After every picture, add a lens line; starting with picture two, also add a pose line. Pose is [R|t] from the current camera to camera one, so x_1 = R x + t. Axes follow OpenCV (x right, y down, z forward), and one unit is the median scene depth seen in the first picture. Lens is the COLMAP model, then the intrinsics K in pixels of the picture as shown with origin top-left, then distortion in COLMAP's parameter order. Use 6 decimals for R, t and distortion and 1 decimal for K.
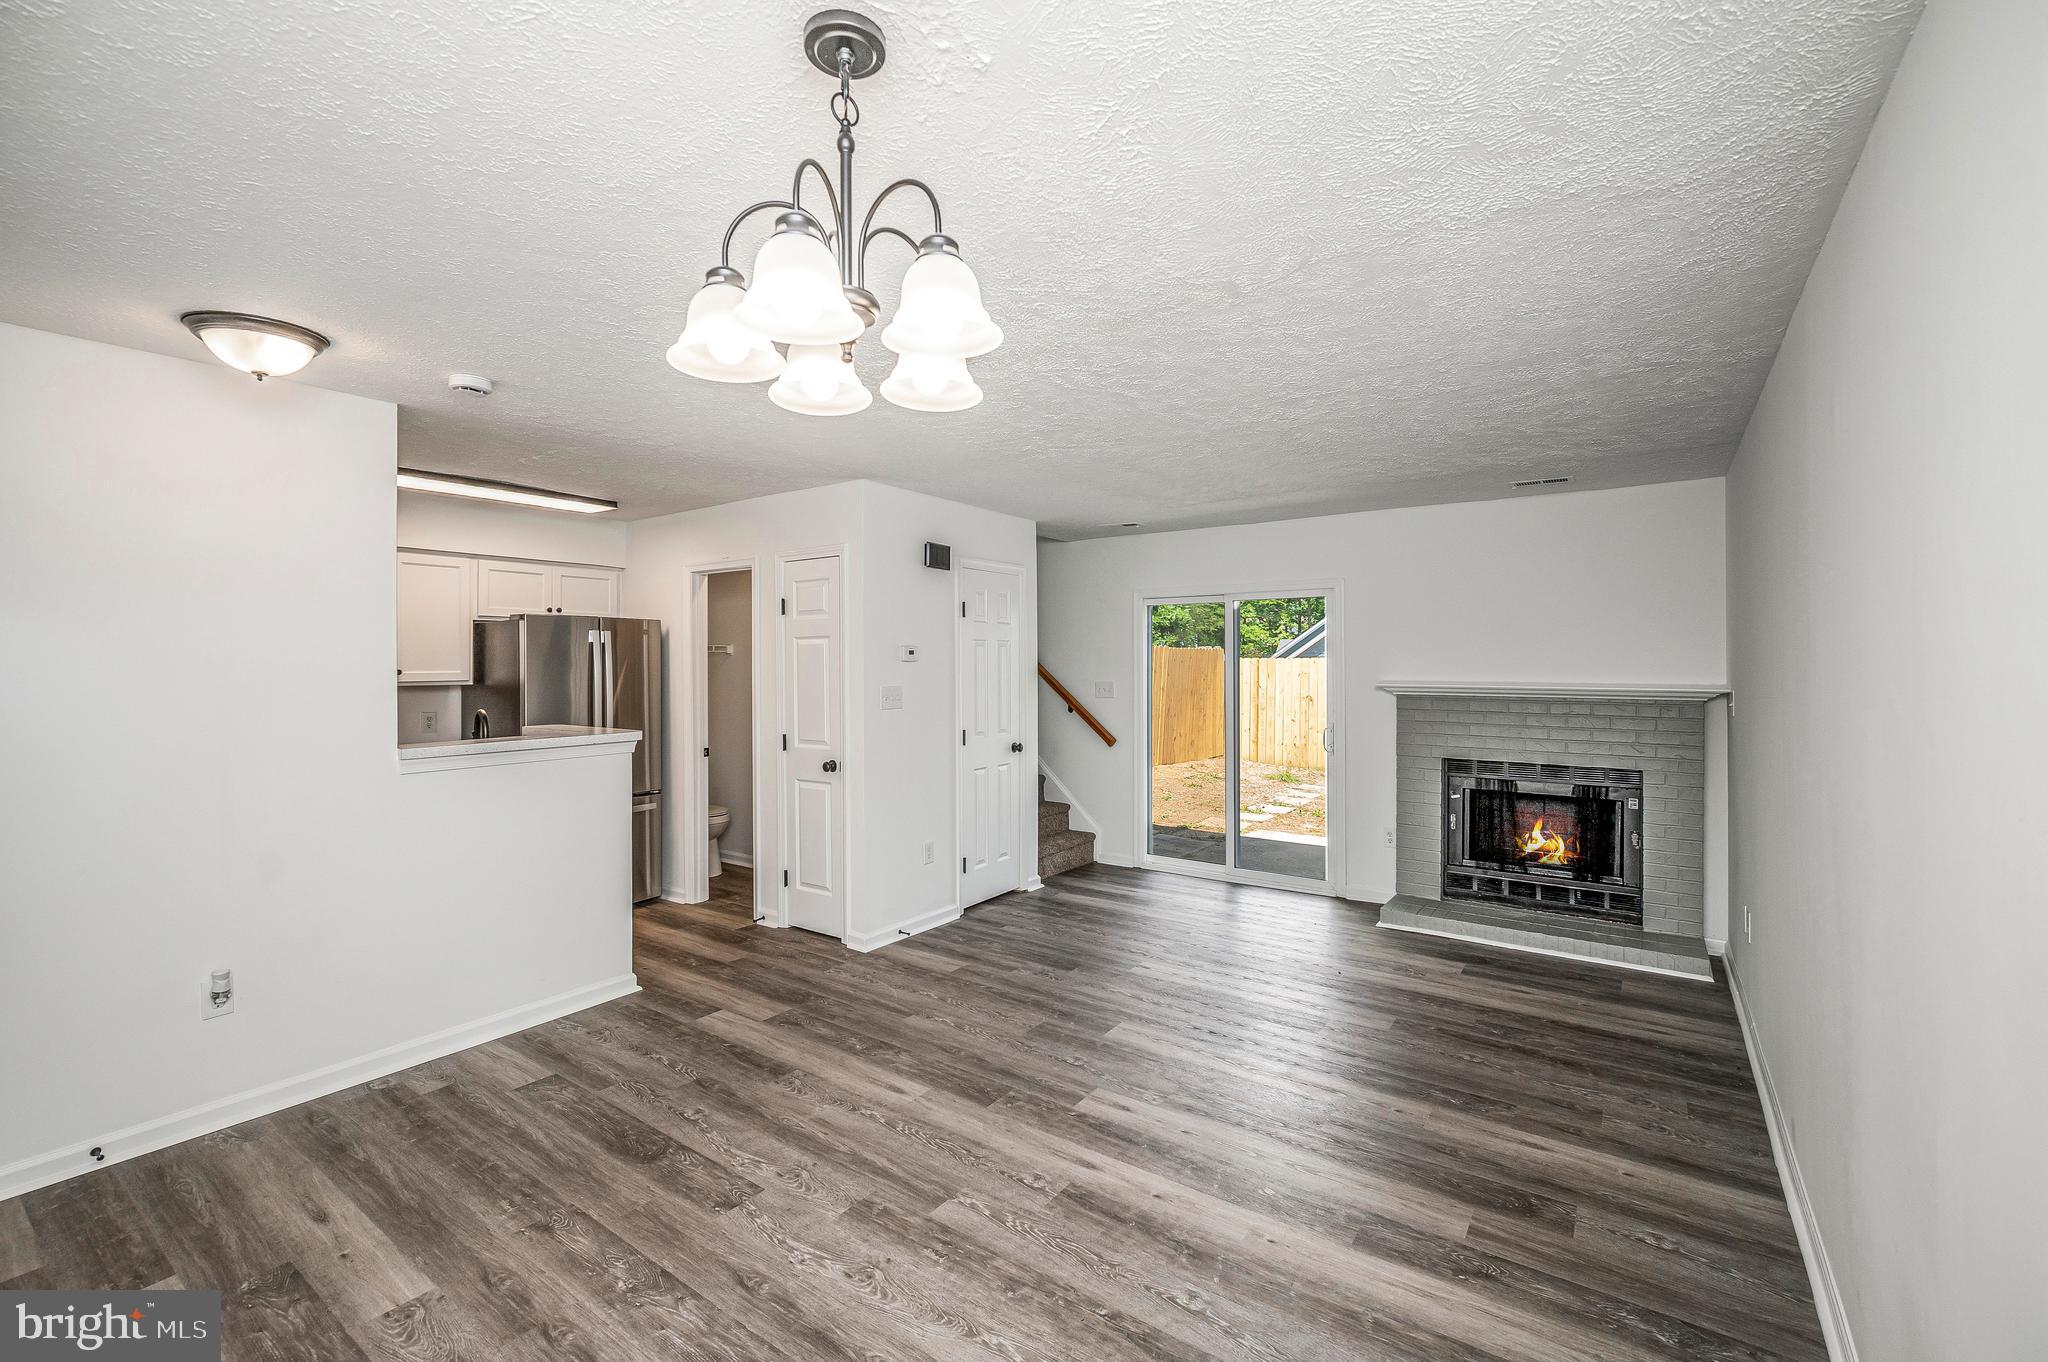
lens RADIAL K [[890.2, 0, 1017.5], [0, 890.2, 647.9], [0, 0, 1]] dist [0.000105, -0.000160]
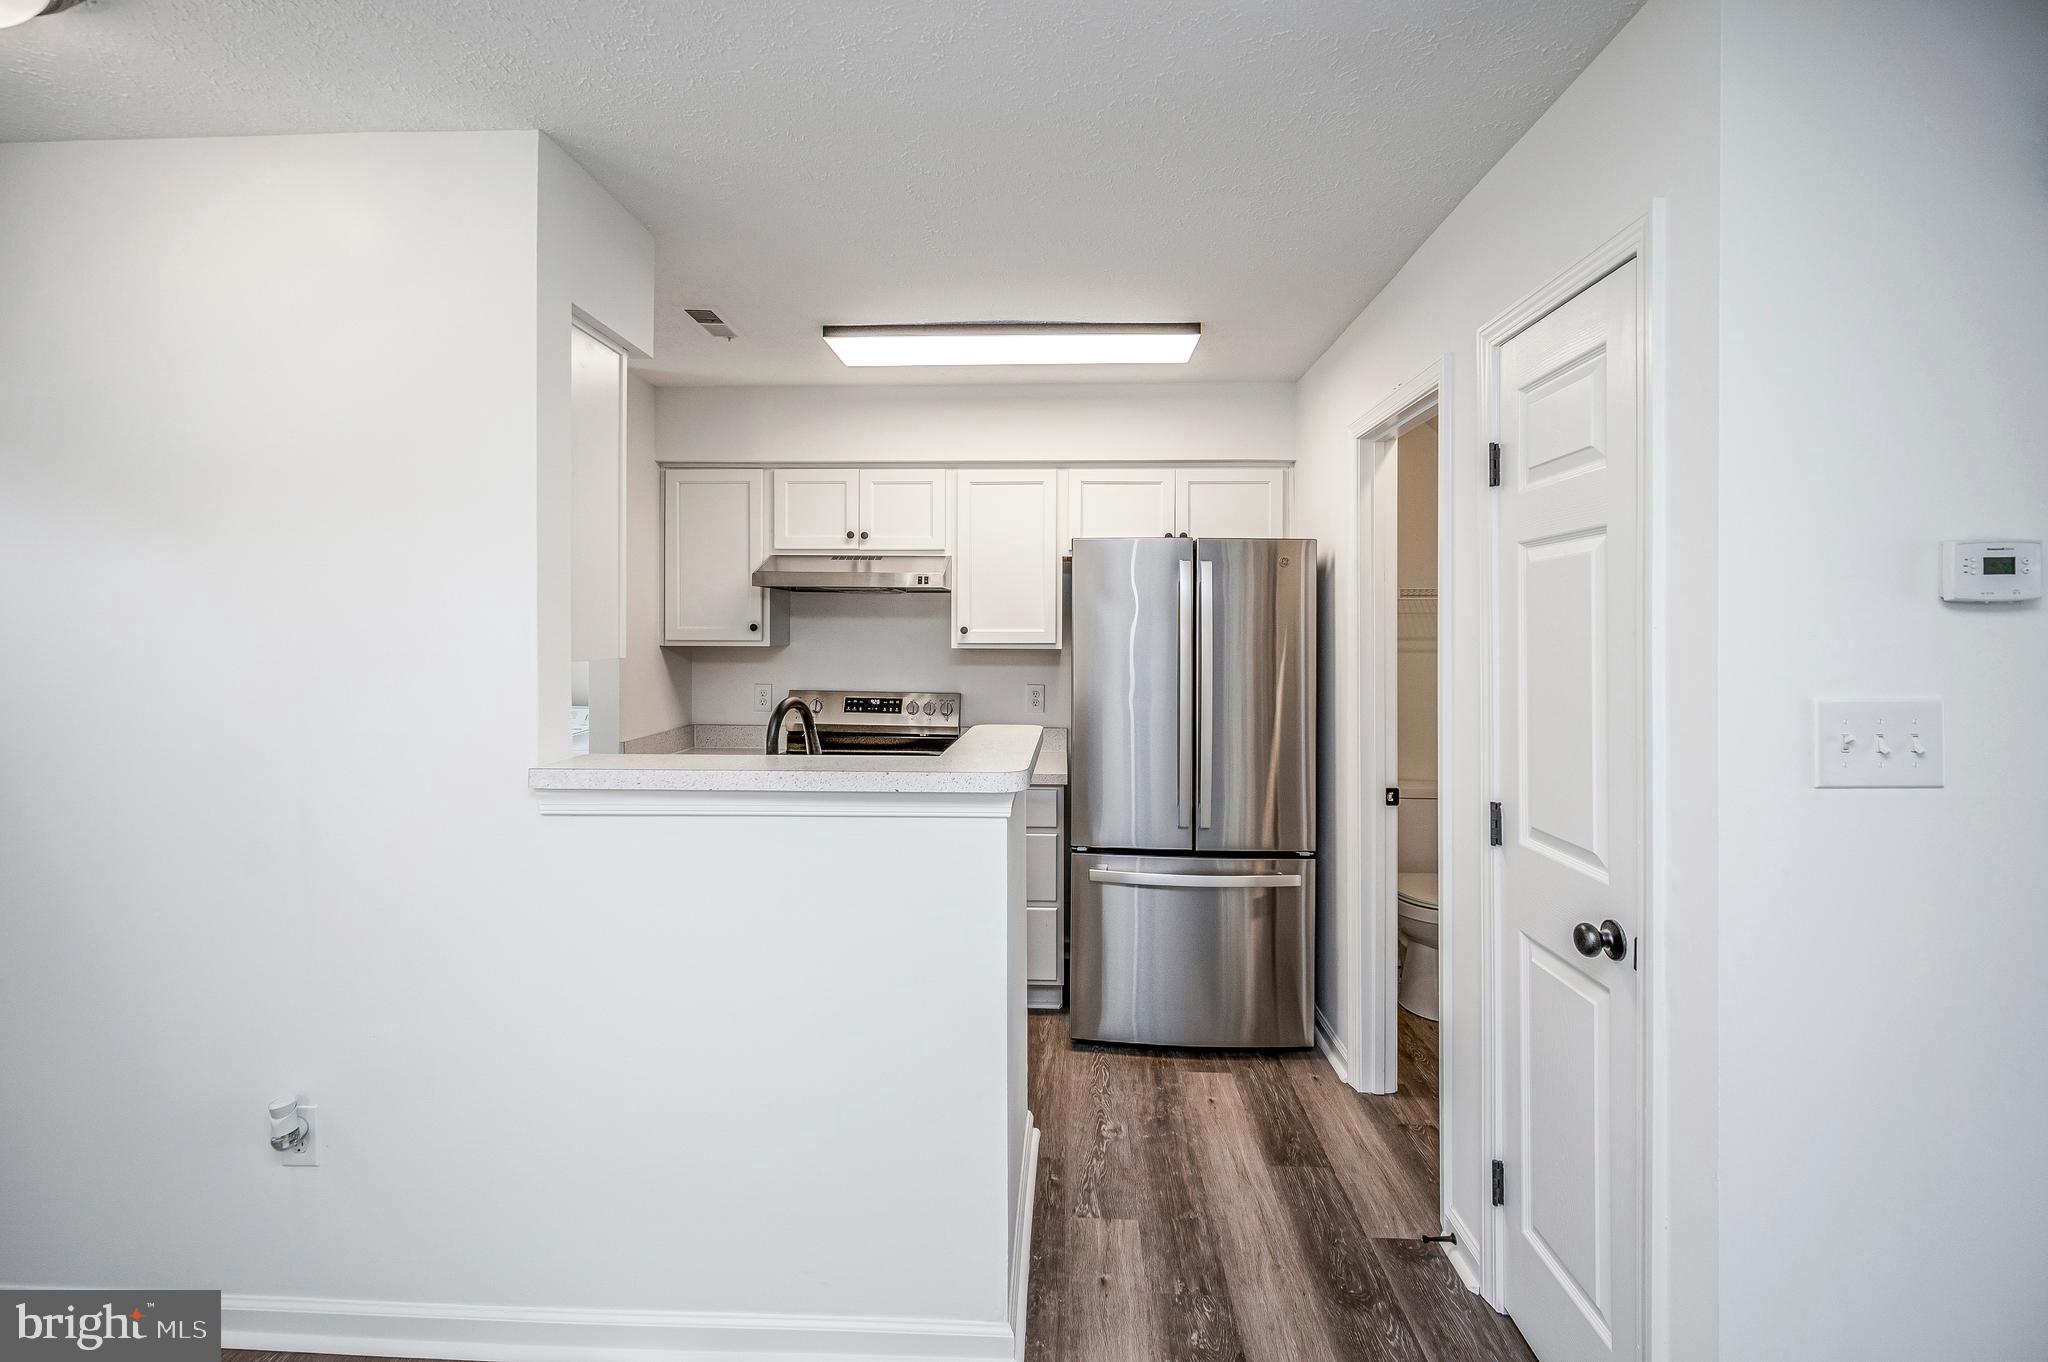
lens RADIAL K [[872.2, 0, 1016.8], [0, 872.2, 631.2], [0, 0, 1]] dist [-0.001619, -0.000127]
pose [[0.536333, 0.011911, -0.843922, -0.064767], [0.009352, 0.999755, 0.020053, 0.016157], [0.843954, -0.018648, 0.536091, 0.676715]]
